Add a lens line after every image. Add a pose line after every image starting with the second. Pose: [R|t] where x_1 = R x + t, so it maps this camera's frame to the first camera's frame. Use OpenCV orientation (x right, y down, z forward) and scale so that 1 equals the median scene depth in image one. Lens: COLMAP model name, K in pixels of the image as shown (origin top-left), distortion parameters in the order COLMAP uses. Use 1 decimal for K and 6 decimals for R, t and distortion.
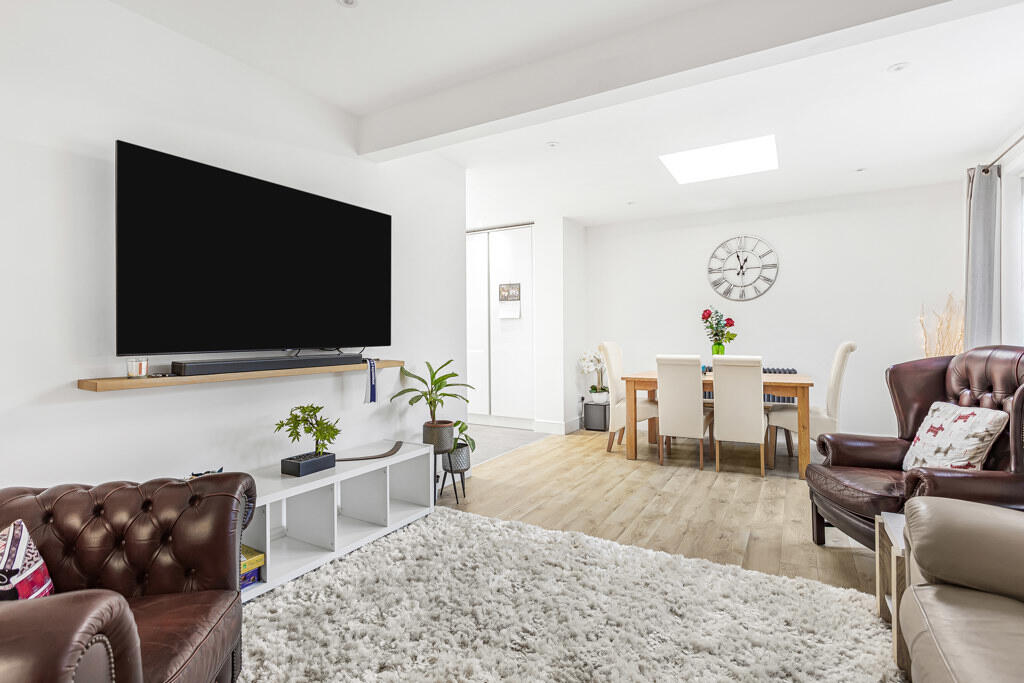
lens RADIAL K [[486.0, 0, 514.4], [0, 486.0, 335.7], [0, 0, 1]] dist [-0.001671, -0.000890]
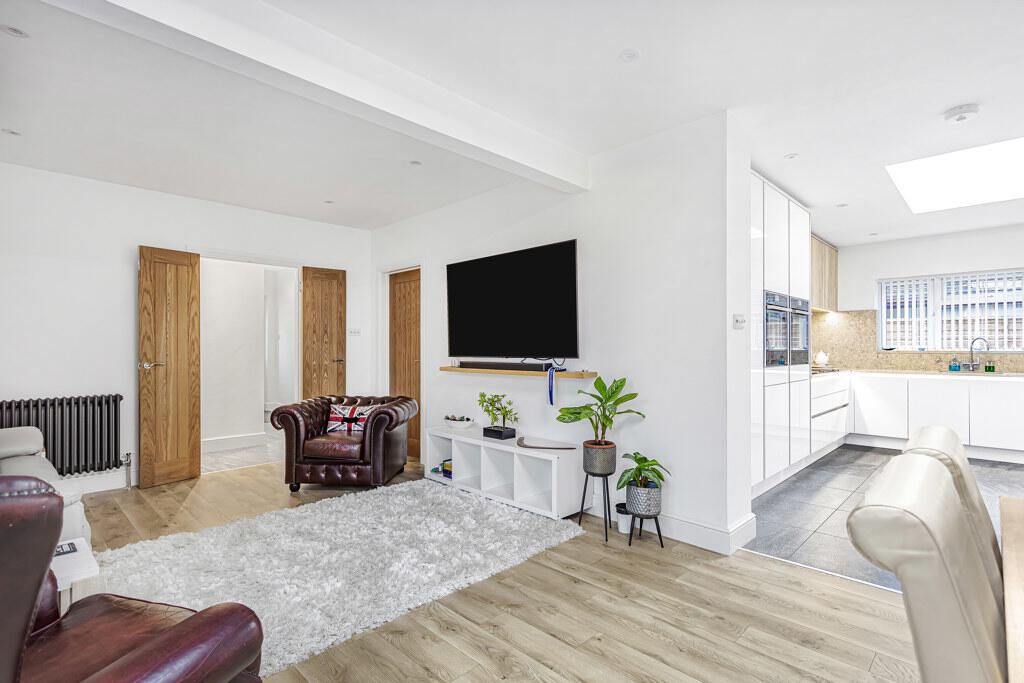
lens RADIAL K [[486.0, 0, 513.9], [0, 486.0, 350.3], [0, 0, 1]] dist [-0.001671, -0.000890]
pose [[-0.242544, 0.006756, -0.970117, 0.839451], [-0.000932, 0.999974, 0.007197, -0.004303], [0.970140, 0.002650, -0.242531, 1.145502]]
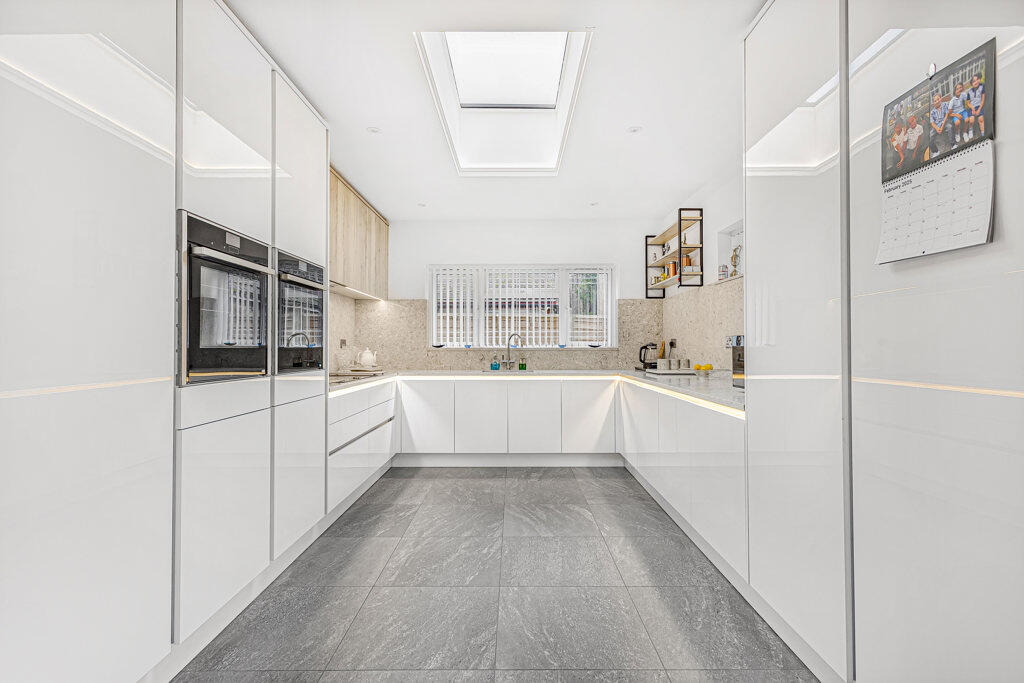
lens RADIAL K [[486.0, 0, 512.6], [0, 486.0, 343.4], [0, 0, 1]] dist [-0.001671, -0.000890]
pose [[0.505332, -0.003053, -0.862920, 0.142945], [-0.002272, 0.999986, -0.004869, 0.001889], [0.862922, 0.004421, 0.505318, 1.516235]]
